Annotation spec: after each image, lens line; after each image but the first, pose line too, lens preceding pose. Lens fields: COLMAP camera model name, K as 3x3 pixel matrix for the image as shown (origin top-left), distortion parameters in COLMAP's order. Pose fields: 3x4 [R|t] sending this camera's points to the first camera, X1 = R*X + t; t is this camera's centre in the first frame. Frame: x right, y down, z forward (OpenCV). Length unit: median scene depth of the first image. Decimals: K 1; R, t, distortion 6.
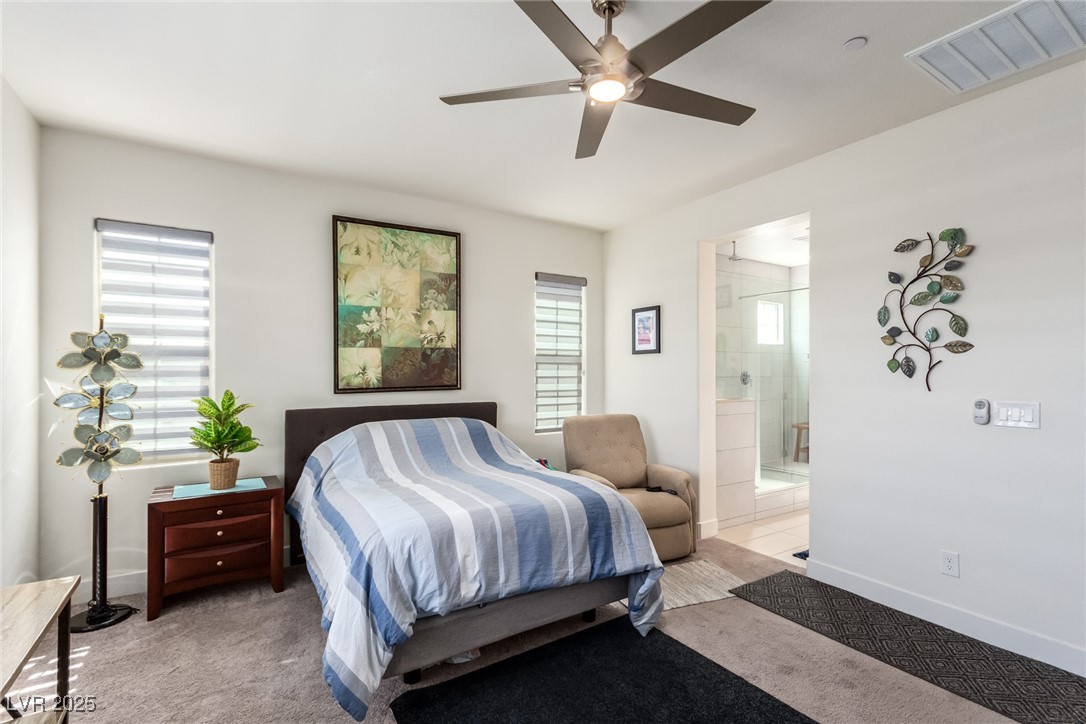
lens RADIAL K [[499.3, 0, 518.3], [0, 499.3, 371.0], [0, 0, 1]] dist [-0.000224, 0.000216]
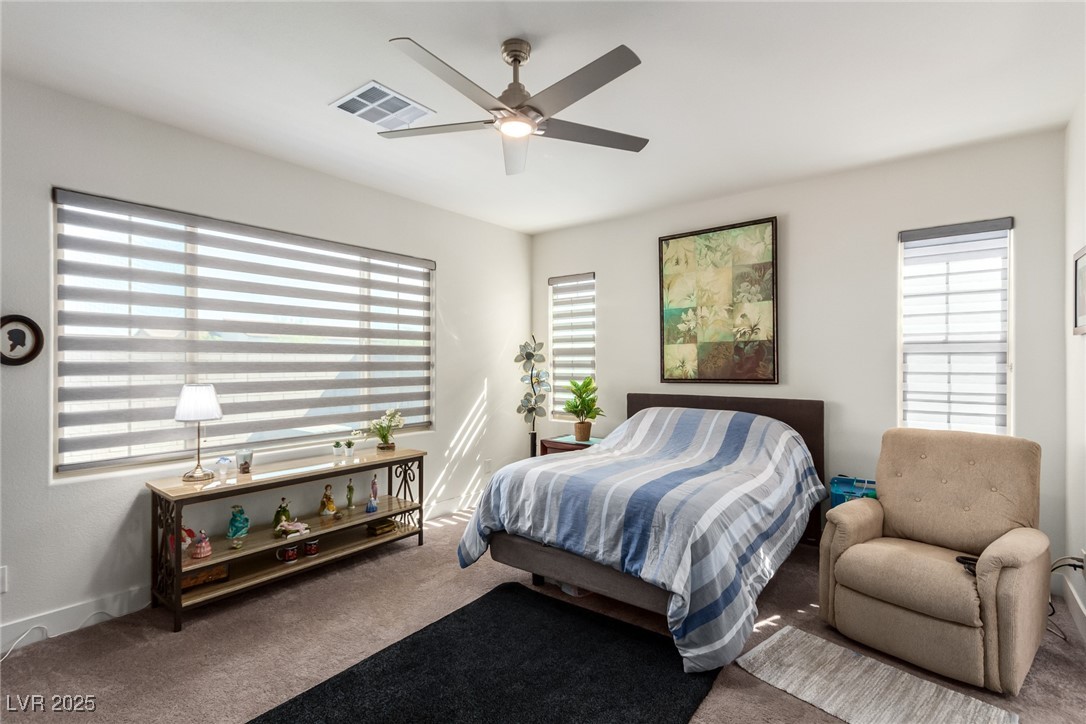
lens RADIAL K [[489.0, 0, 575.6], [0, 489.0, 364.9], [0, 0, 1]] dist [0.006678, 0.000973]
pose [[0.384299, 0.003294, -0.923203, 0.629891], [-0.001443, 0.999995, 0.002967, -0.001265], [0.923208, 0.000192, 0.384302, 0.326968]]
